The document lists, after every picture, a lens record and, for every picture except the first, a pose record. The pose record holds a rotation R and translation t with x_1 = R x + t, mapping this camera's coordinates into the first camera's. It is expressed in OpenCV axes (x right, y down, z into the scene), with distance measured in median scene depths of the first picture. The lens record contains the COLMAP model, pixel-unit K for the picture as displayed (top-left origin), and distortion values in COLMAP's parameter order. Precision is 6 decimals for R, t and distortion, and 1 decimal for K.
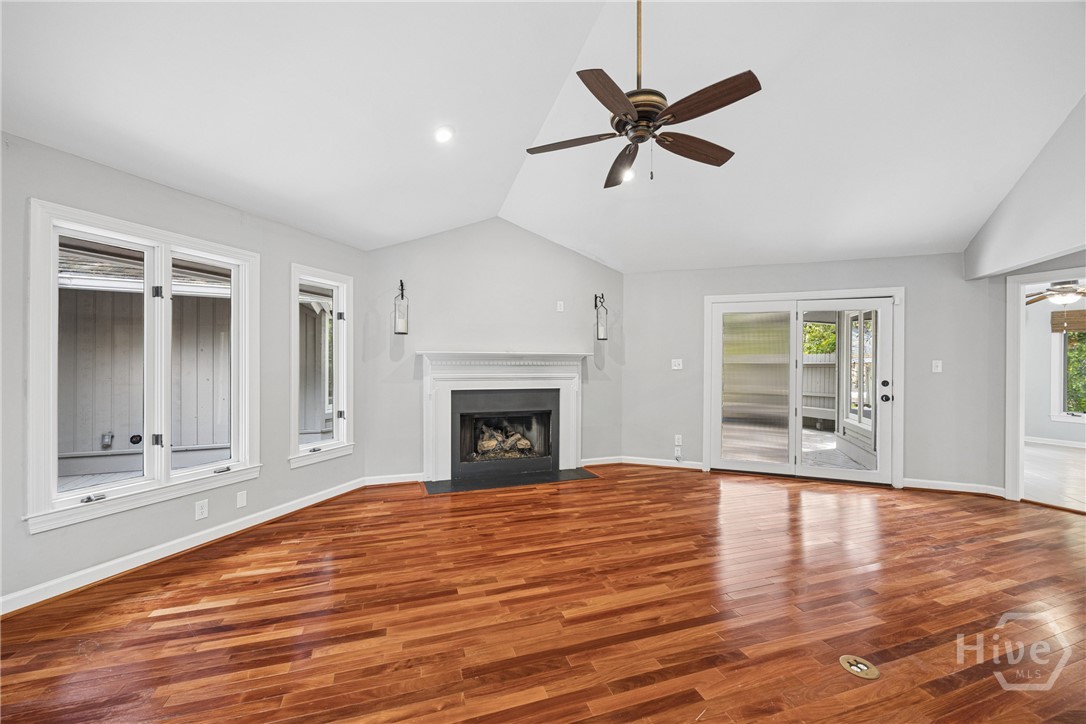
lens RADIAL K [[433.5, 0, 536.3], [0, 433.5, 363.7], [0, 0, 1]] dist [0.000390, 0.000048]
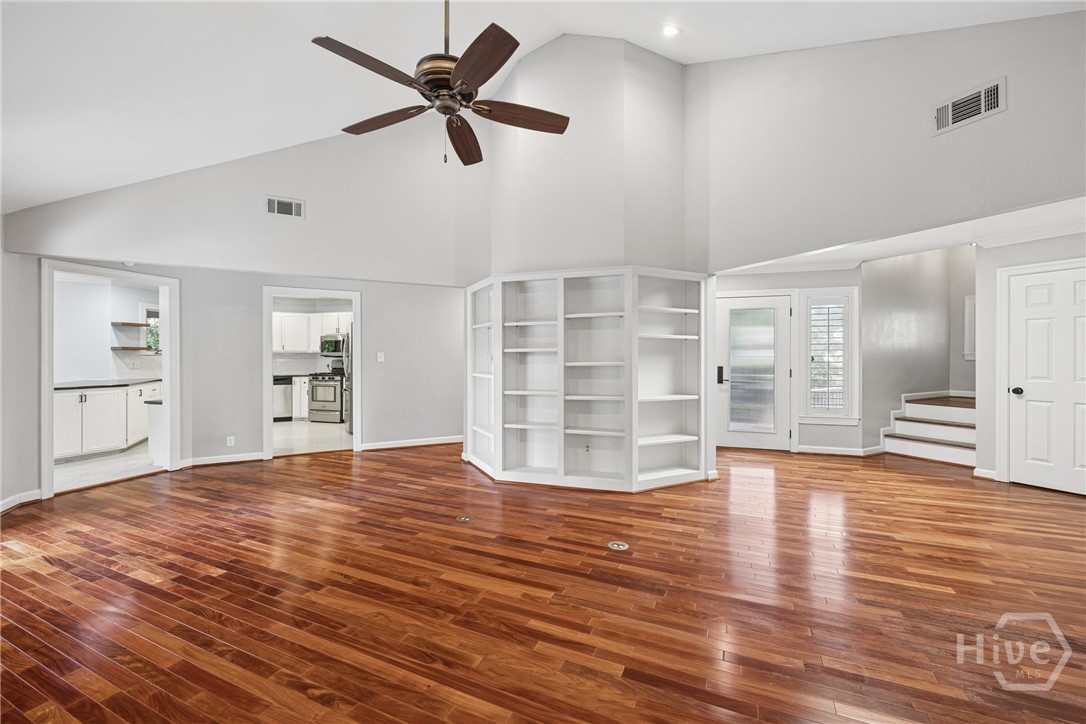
lens RADIAL K [[433.5, 0, 547.1], [0, 433.5, 358.4], [0, 0, 1]] dist [0.000390, 0.000048]
pose [[-0.751203, -0.007697, 0.660027, -0.559535], [-0.004815, 0.999969, 0.006181, -0.003017], [-0.660054, 0.001465, -0.751217, 1.626540]]
